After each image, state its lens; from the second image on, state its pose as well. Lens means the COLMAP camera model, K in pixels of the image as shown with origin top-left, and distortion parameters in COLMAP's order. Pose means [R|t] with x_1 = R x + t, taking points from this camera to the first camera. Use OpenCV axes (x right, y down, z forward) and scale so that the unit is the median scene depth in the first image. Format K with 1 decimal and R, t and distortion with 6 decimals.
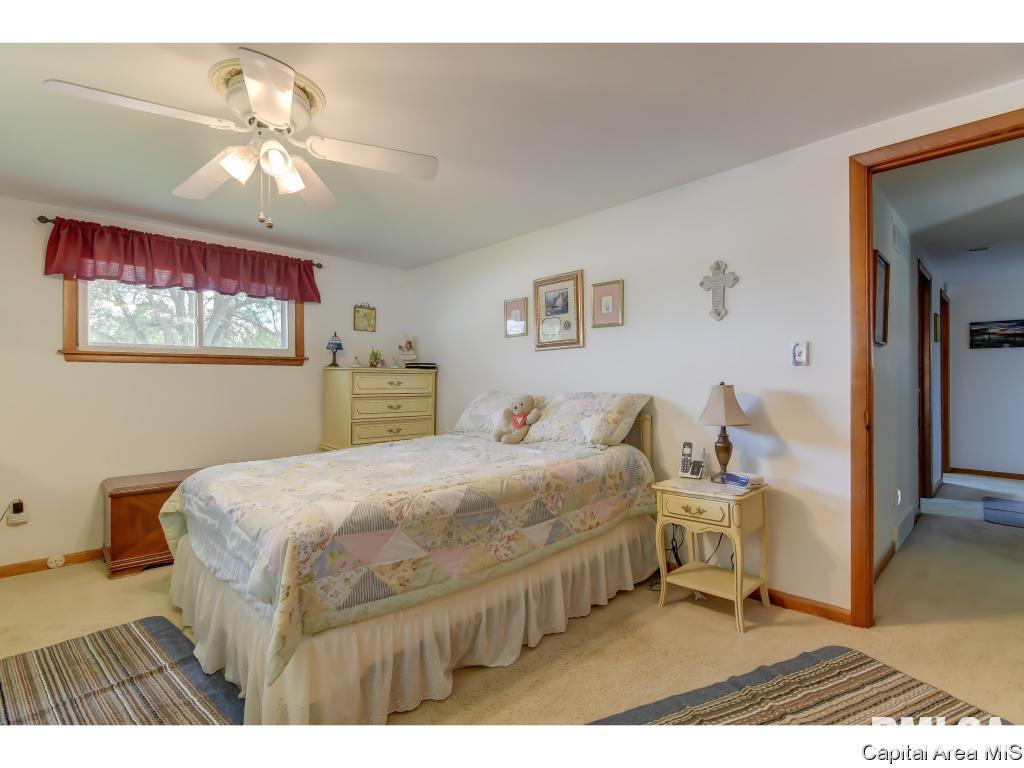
lens RADIAL K [[494.3, 0, 513.9], [0, 494.3, 383.2], [0, 0, 1]] dist [0.010481, -0.000086]
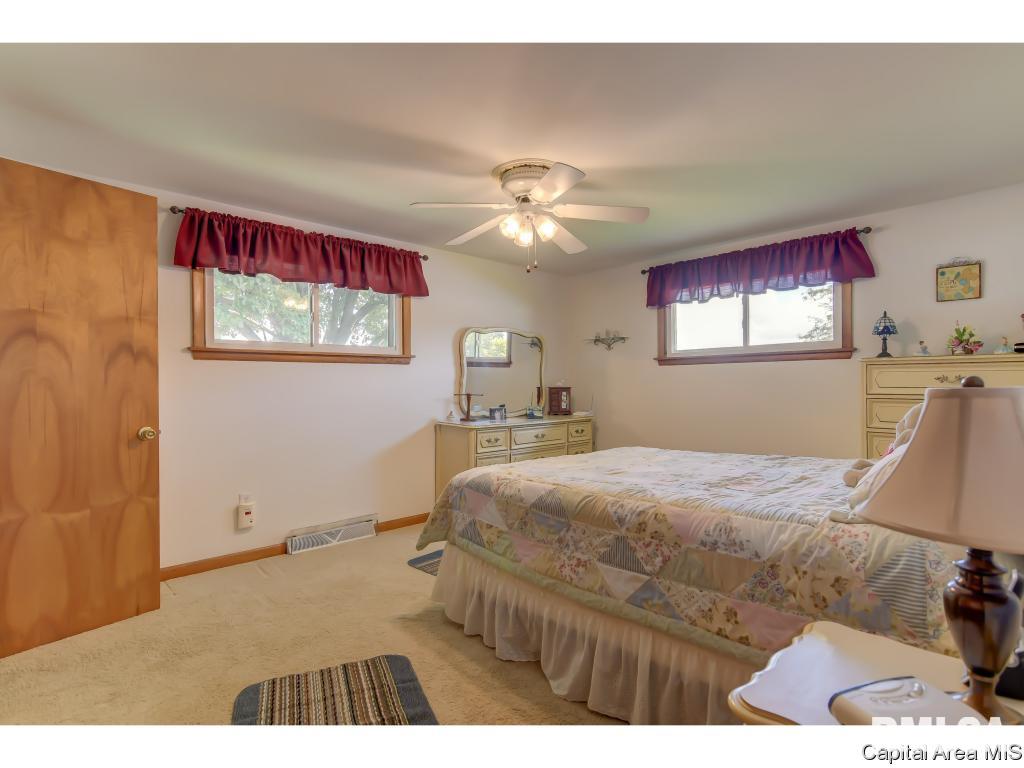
lens RADIAL K [[525.3, 0, 515.1], [0, 525.3, 381.1], [0, 0, 1]] dist [-0.004503, 0.000333]
pose [[-0.039475, 0.001020, -0.999220, 0.771291], [0.006256, 0.999980, 0.000774, -0.002182], [0.999201, -0.006220, -0.039481, 0.788924]]
